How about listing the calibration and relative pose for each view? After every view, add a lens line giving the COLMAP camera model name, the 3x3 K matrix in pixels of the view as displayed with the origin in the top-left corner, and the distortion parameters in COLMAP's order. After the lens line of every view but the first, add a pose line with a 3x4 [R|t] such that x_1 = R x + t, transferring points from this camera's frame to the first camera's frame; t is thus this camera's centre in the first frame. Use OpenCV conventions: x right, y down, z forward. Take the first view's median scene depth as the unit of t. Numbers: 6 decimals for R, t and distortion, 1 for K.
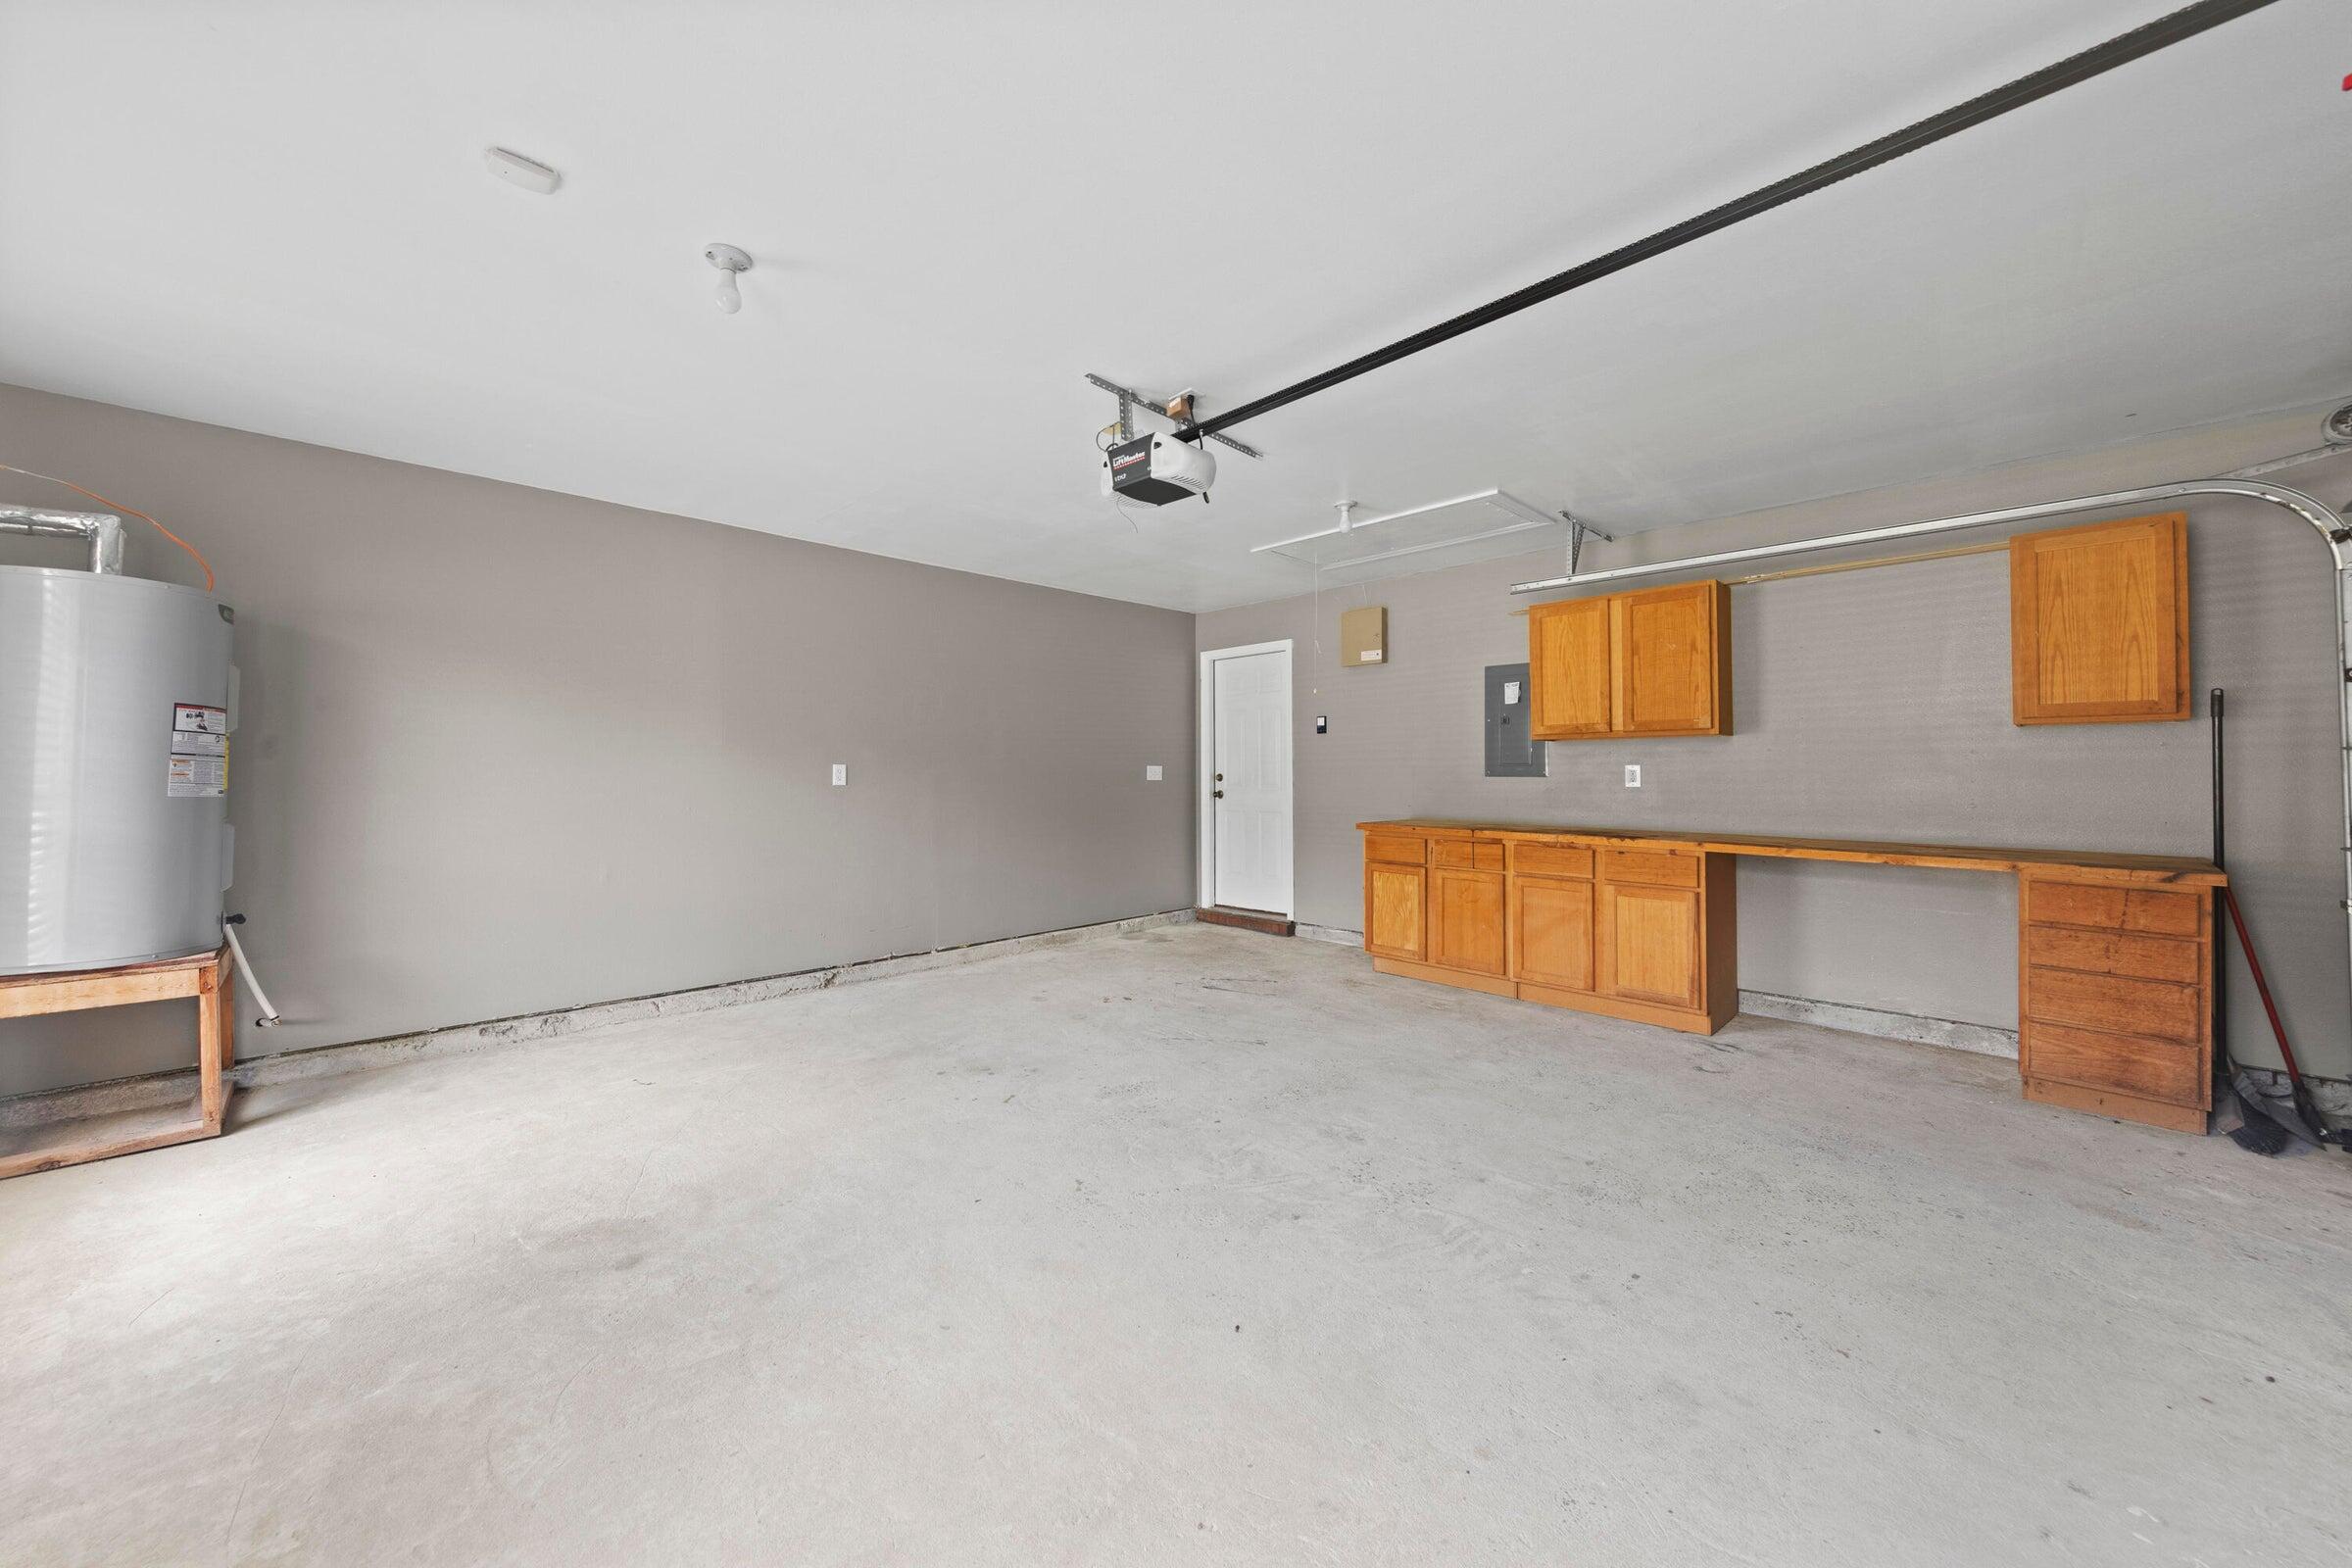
lens RADIAL K [[847.7, 0, 1174.8], [0, 847.7, 780.1], [0, 0, 1]] dist [-0.001356, 0.000038]
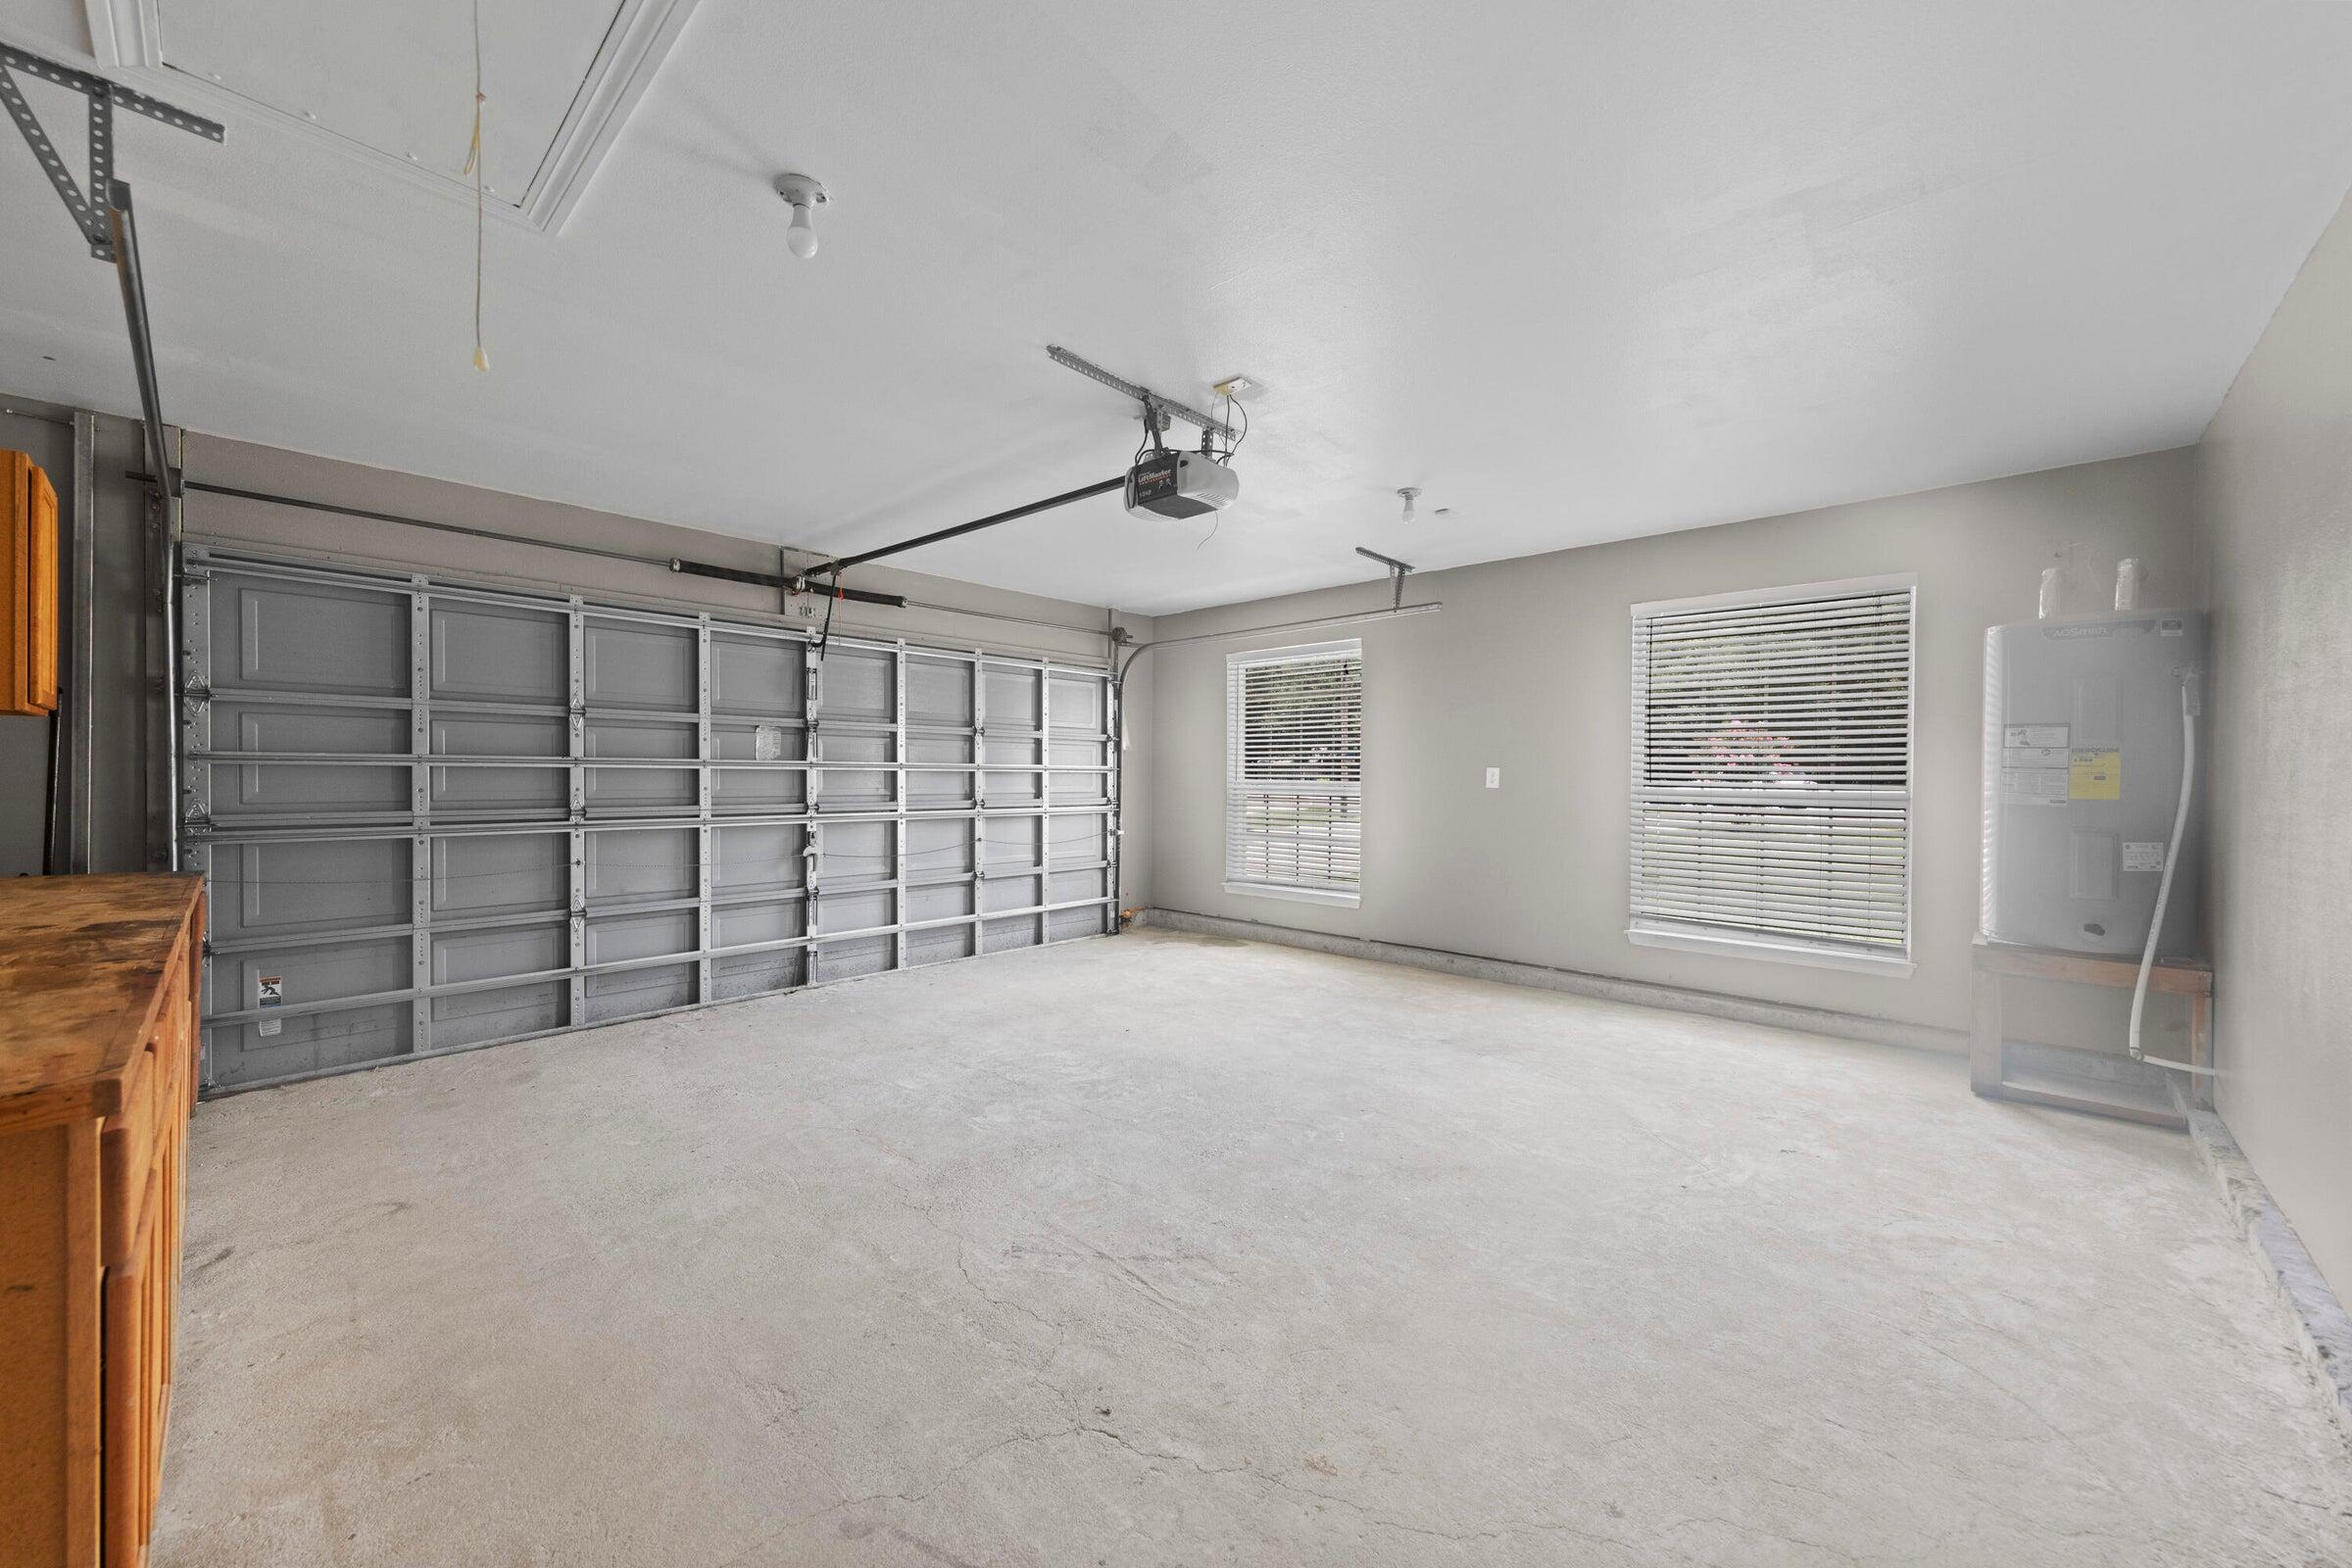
lens RADIAL K [[847.7, 0, 1177.2], [0, 847.7, 779.7], [0, 0, 1]] dist [-0.001356, 0.000038]
pose [[-0.998603, 0.002160, -0.052800, 0.037906], [0.002115, 0.999997, 0.000898, -0.007349], [0.052801, 0.000785, -0.998605, 2.422668]]
